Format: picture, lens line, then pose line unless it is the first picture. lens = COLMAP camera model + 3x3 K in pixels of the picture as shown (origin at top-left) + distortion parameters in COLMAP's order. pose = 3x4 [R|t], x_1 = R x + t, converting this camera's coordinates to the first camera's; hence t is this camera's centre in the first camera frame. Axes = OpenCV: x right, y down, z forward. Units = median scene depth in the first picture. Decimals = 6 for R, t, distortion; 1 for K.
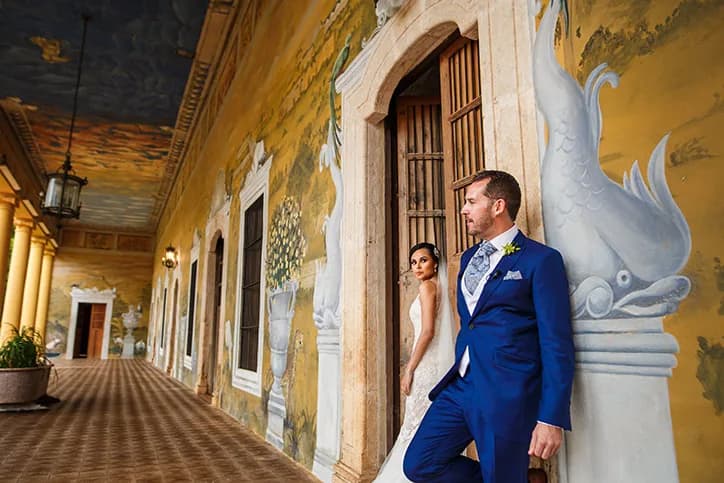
lens RADIAL K [[509.8, 0, 358.2], [0, 509.8, 235.6], [0, 0, 1]] dist [-0.021437, 0.013339]
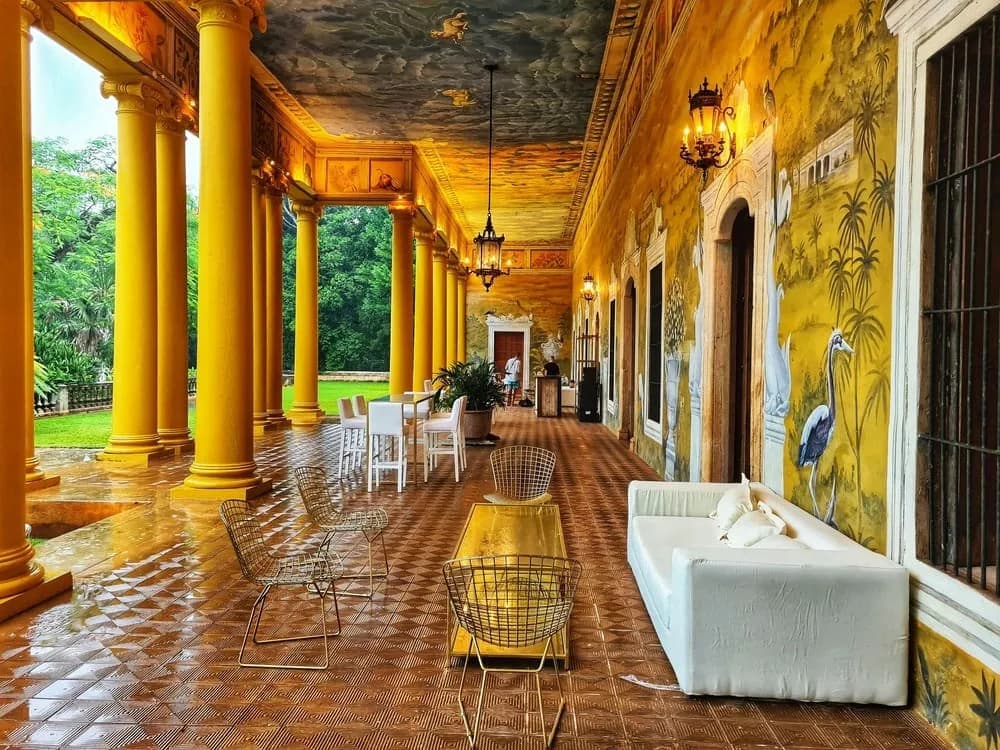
lens RADIAL K [[743.9, 0, 497.7], [0, 743.9, 375.4], [0, 0, 1]] dist [0.004315, -0.000059]
pose [[0.884508, 0.017643, -0.466192, 0.137388], [0.081205, 0.978208, 0.191089, -0.100294], [0.459404, -0.206877, 0.863800, -0.316731]]
